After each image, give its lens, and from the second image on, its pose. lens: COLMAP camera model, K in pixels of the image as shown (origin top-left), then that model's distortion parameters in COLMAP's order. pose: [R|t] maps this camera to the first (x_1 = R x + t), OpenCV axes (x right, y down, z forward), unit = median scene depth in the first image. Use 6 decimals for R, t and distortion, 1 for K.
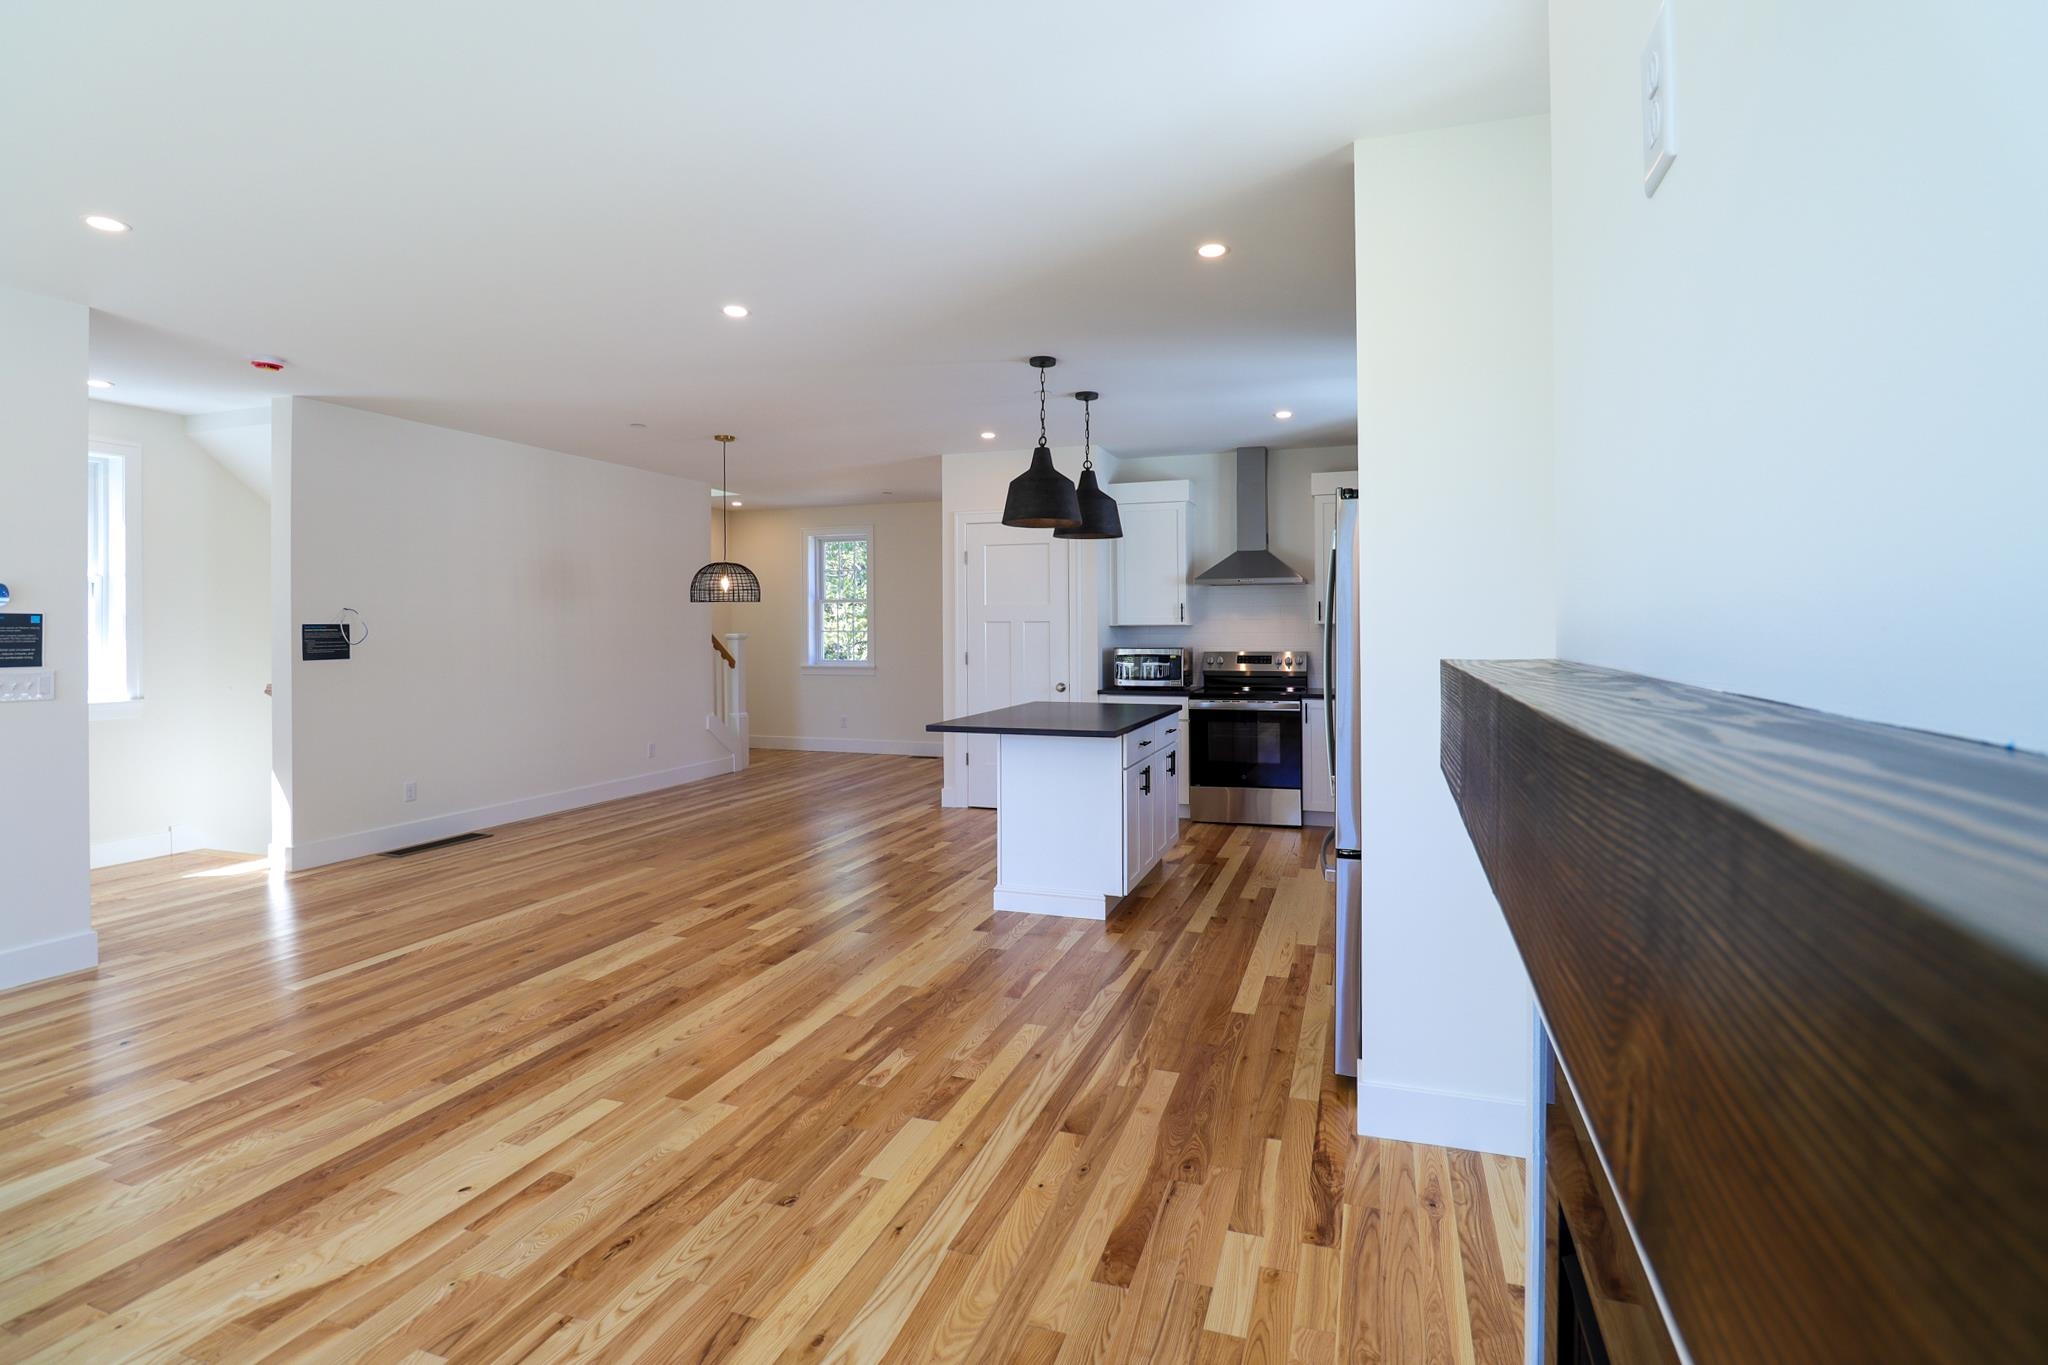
lens RADIAL K [[956.1, 0, 1071.8], [0, 956.1, 615.0], [0, 0, 1]] dist [-0.024763, 0.000667]
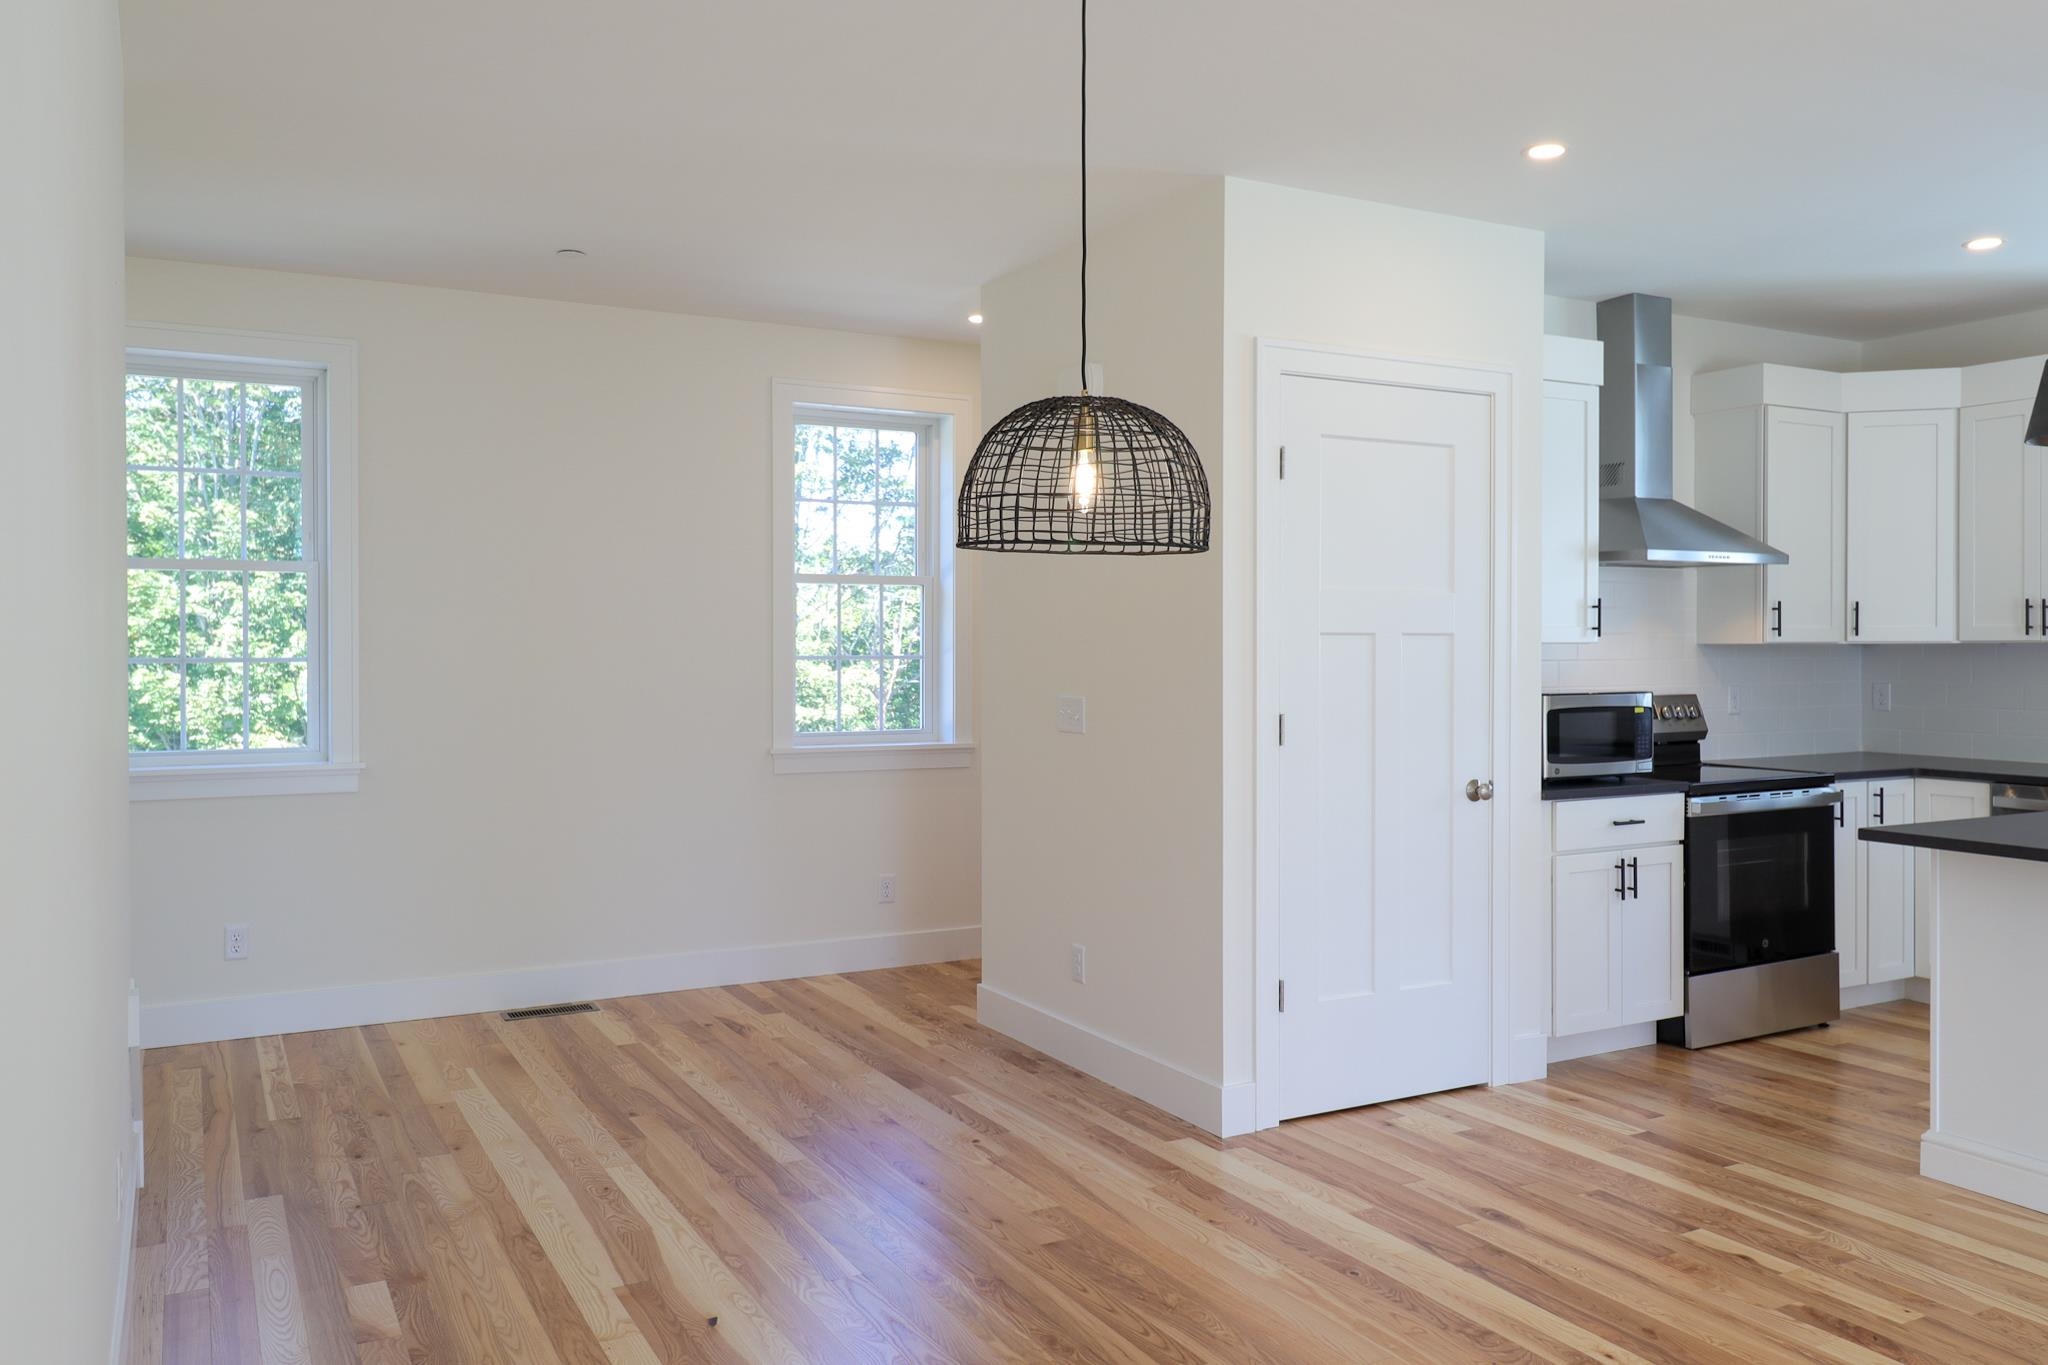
lens RADIAL K [[1530.6, 0, 1017.0], [0, 1530.6, 664.3], [0, 0, 1]] dist [-0.013570, 0.007207]
pose [[0.696873, -0.005974, 0.717170, -1.365040], [-0.010739, 0.999766, 0.018763, 0.019746], [-0.717114, -0.020777, 0.696646, 1.443874]]
